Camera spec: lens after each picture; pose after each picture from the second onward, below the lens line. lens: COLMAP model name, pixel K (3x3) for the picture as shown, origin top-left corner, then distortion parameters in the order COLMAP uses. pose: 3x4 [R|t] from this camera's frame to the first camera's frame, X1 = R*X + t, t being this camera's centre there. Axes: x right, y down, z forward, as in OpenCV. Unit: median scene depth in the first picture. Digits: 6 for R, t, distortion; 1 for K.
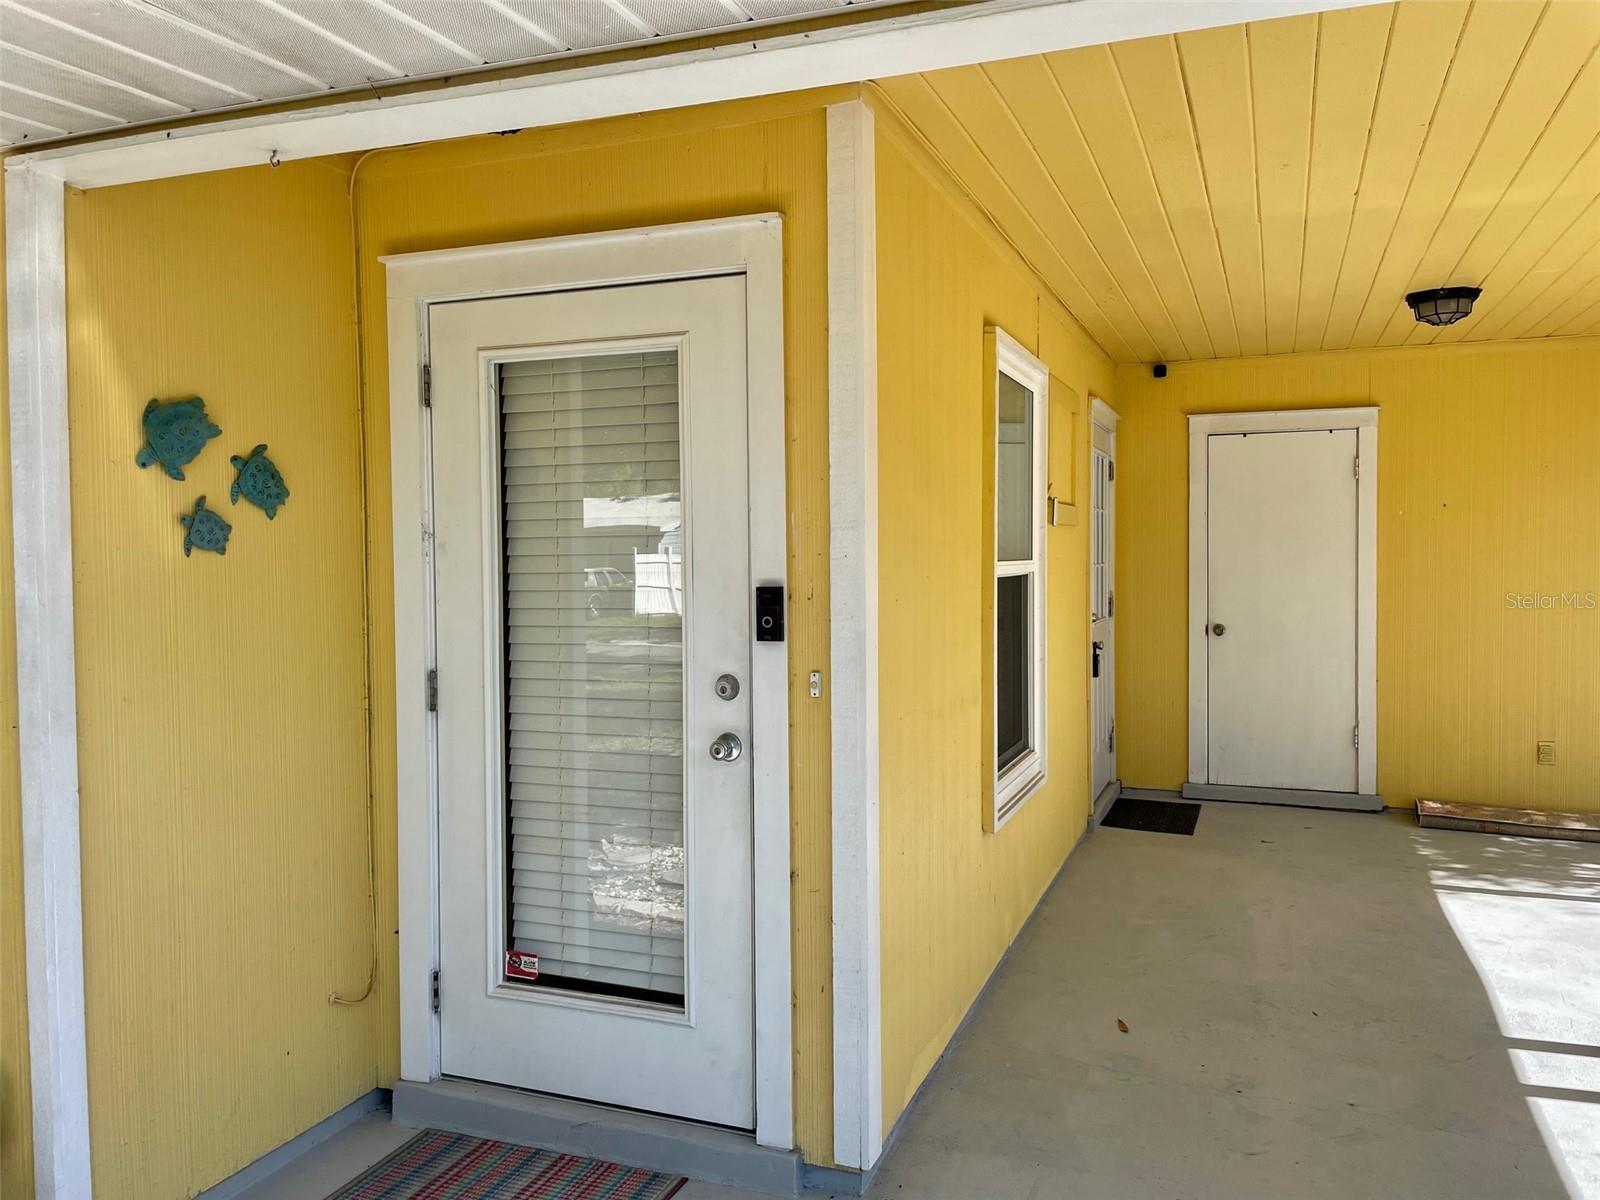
lens RADIAL K [[1223.0, 0, 800.7], [0, 1223.0, 597.6], [0, 0, 1]] dist [0.001853, 0.000447]
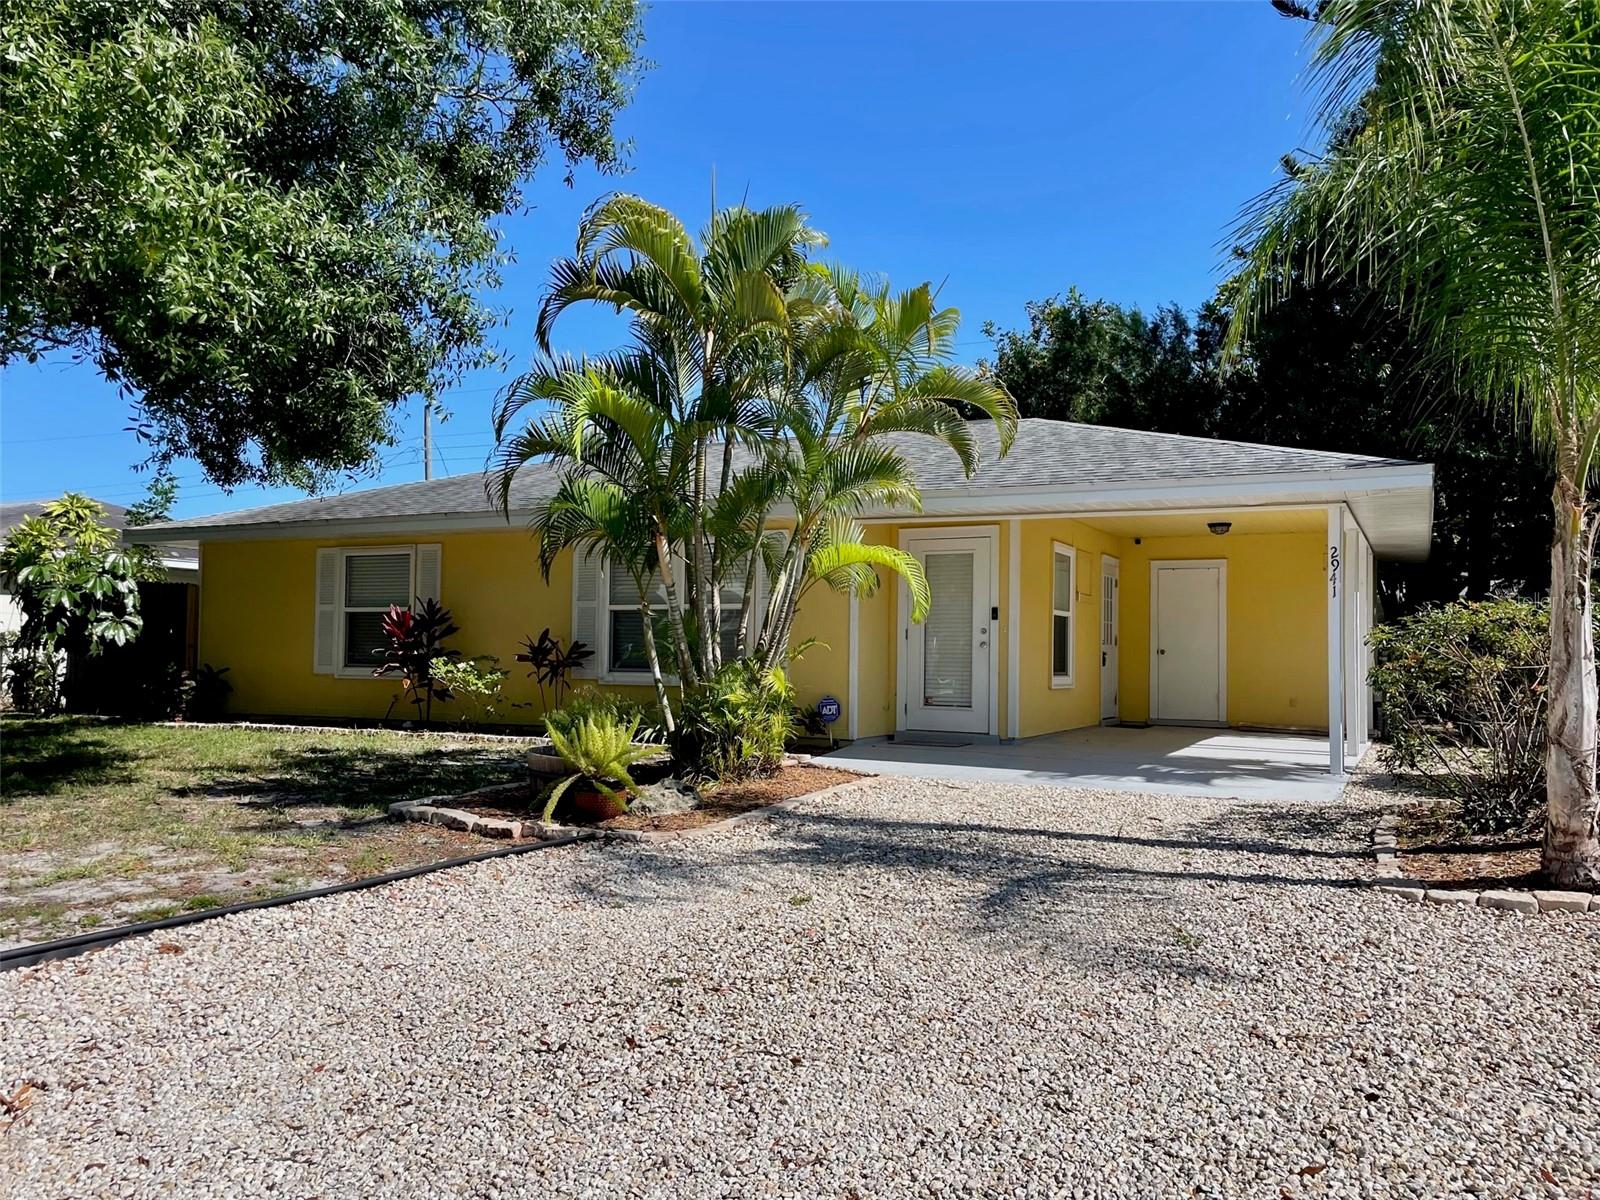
lens RADIAL K [[1223.0, 0, 800.2], [0, 1223.0, 601.8], [0, 0, 1]] dist [0.001853, 0.000447]
pose [[0.994266, 0.022057, -0.104637, -0.162181], [-0.030389, 0.996434, -0.078714, 0.210601], [0.102528, 0.081442, 0.991391, -2.168990]]
